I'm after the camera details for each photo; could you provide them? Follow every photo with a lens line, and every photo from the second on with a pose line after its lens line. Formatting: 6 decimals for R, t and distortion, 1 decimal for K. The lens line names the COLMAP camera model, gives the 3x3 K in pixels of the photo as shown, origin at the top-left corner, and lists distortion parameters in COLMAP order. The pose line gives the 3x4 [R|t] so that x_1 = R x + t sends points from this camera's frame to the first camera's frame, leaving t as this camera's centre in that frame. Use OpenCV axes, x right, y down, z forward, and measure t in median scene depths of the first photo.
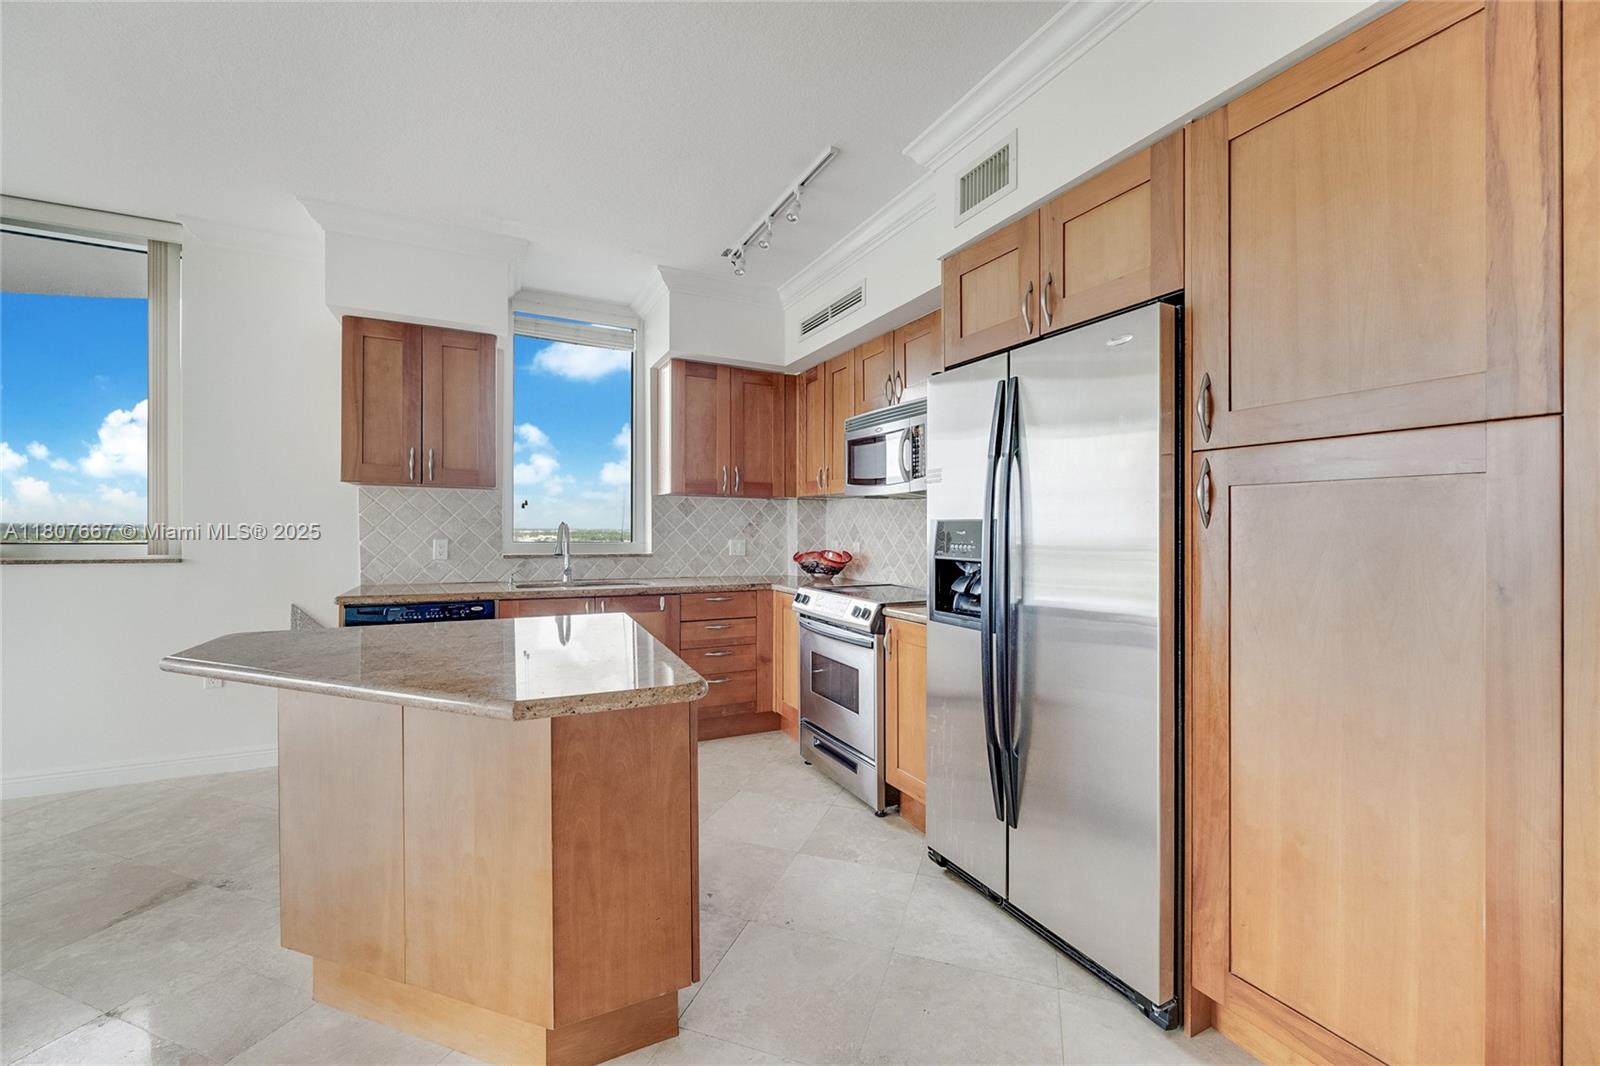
lens RADIAL K [[650.1, 0, 807.8], [0, 650.1, 537.5], [0, 0, 1]] dist [-0.001360, -0.000373]
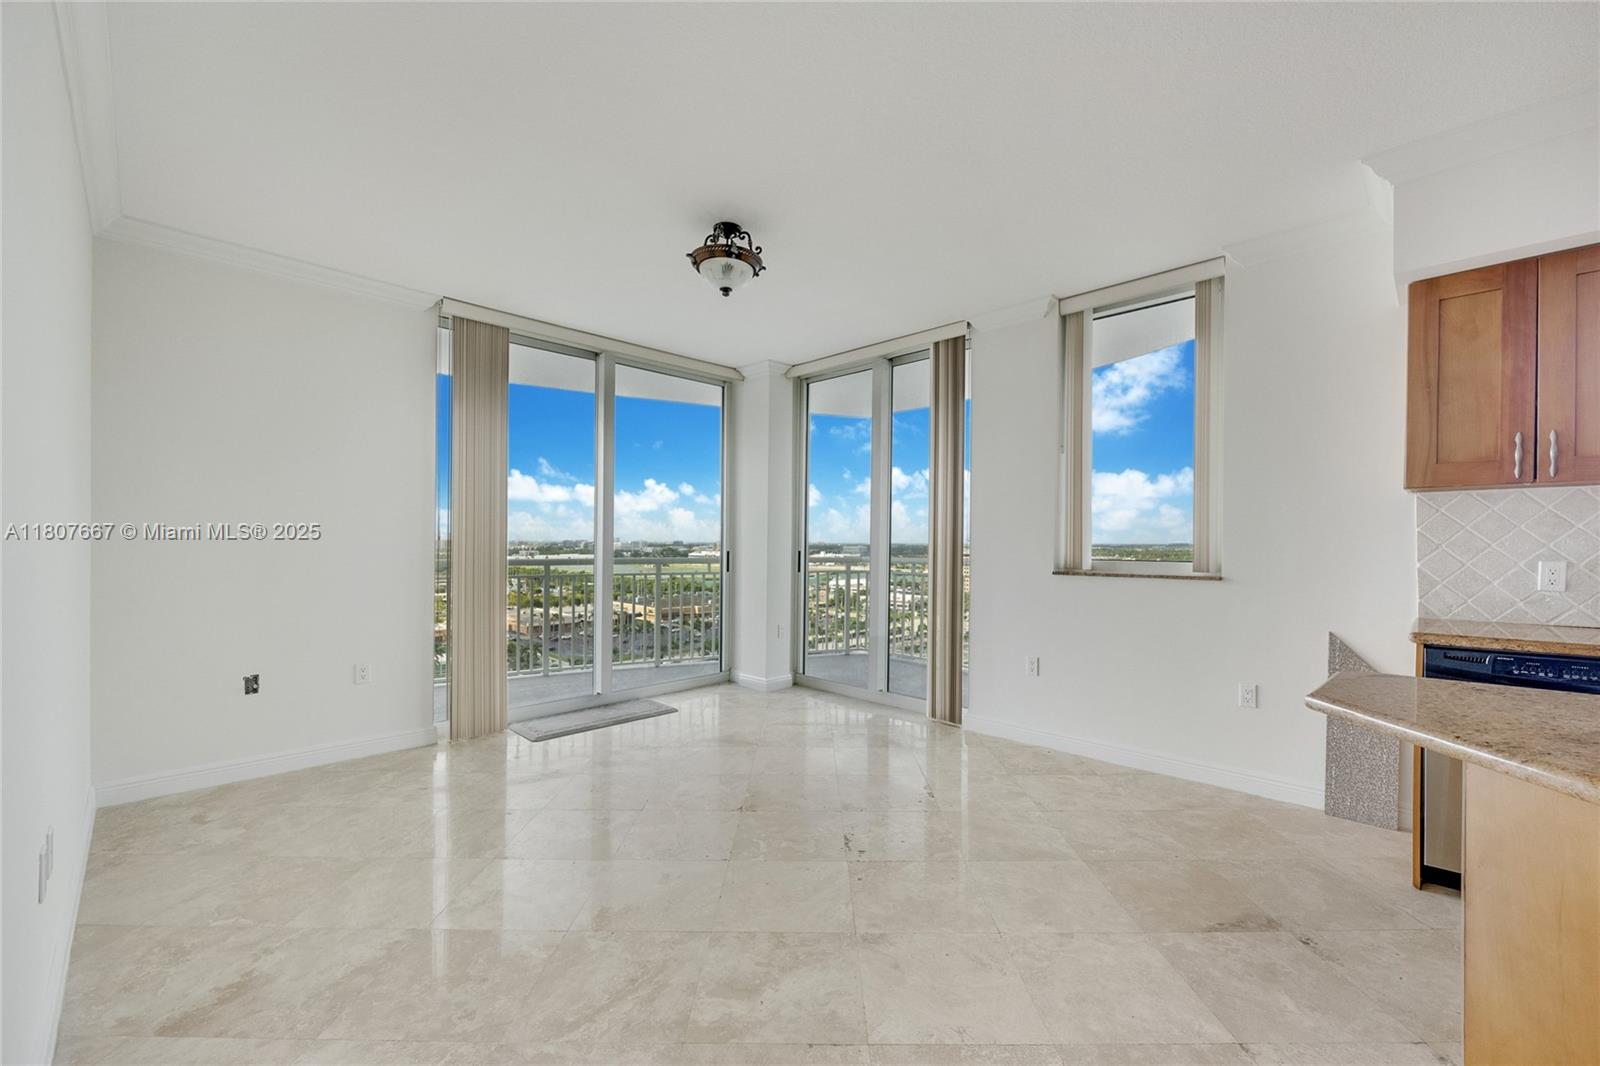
lens RADIAL K [[648.9, 0, 802.5], [0, 648.9, 551.0], [0, 0, 1]] dist [-0.002596, -0.000056]
pose [[0.320176, 0.000874, -0.947358, -0.191134], [-0.009182, 0.999955, -0.002180, -0.000313], [0.947314, 0.009397, 0.320170, 0.028914]]
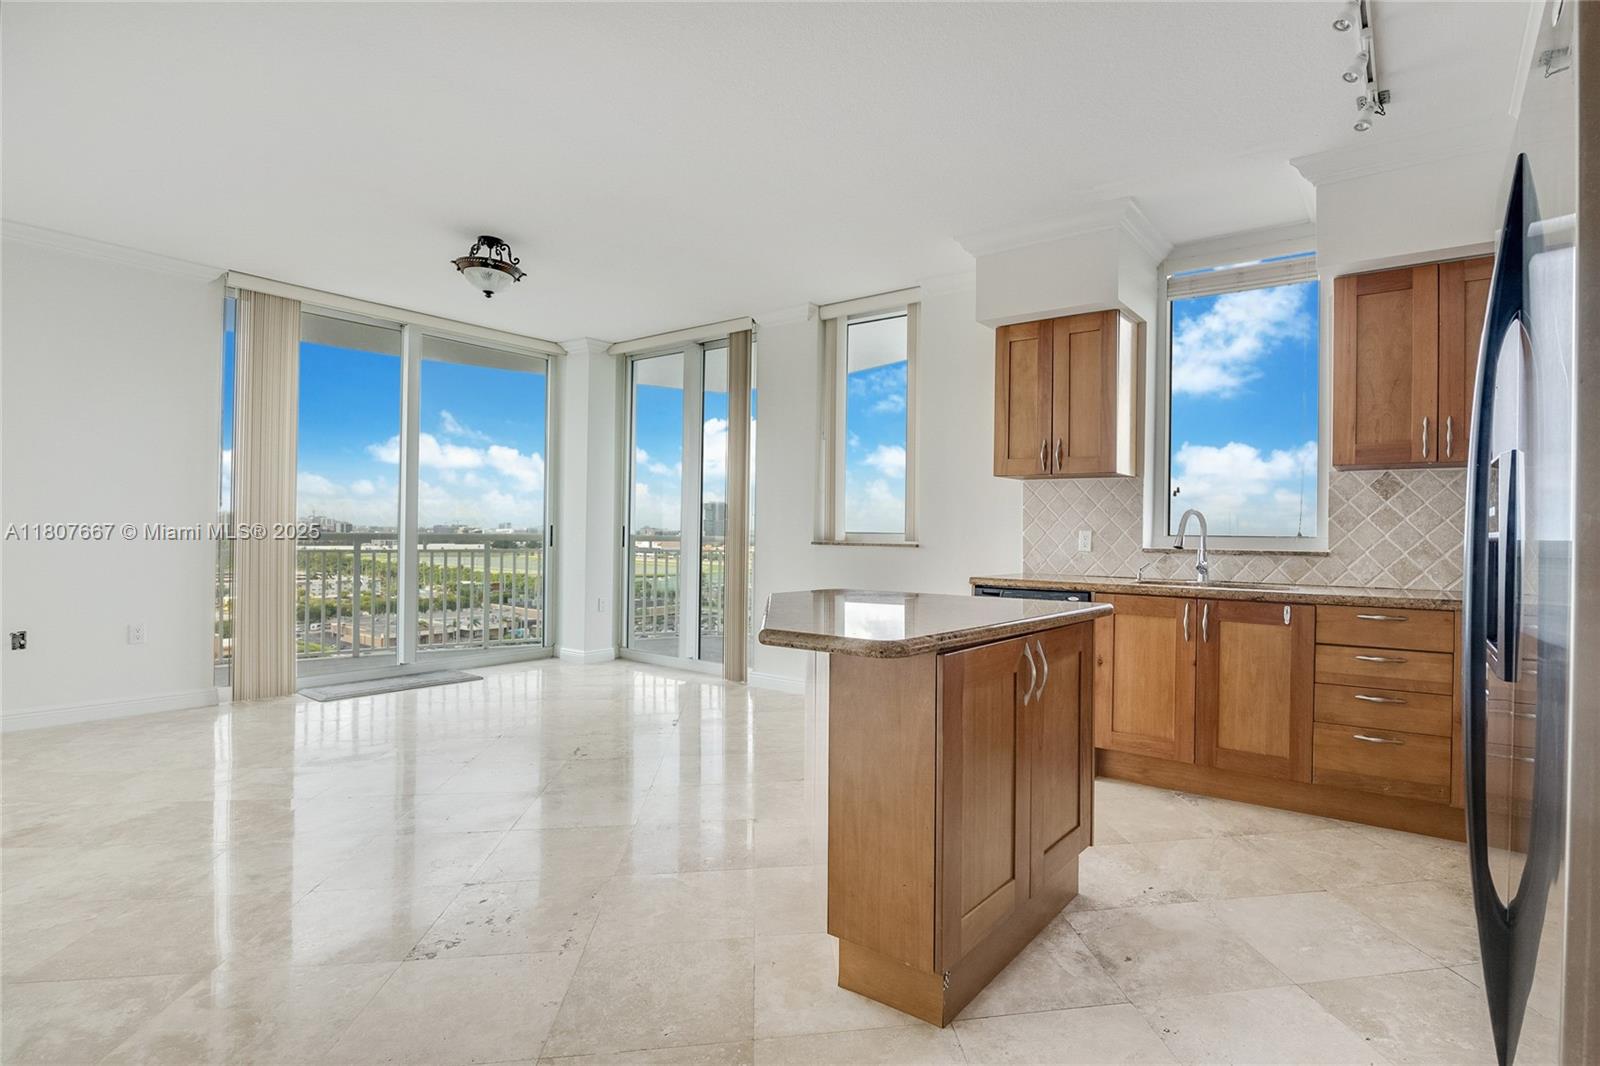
lens RADIAL K [[791.0, 0, 884.3], [0, 791.0, 548.4], [0, 0, 1]] dist [-0.018233, 0.001185]
pose [[0.472971, 0.012758, -0.880986, 0.384211], [-0.019166, 0.999808, 0.004189, 0.034456], [0.880869, 0.014904, 0.473125, 0.191955]]
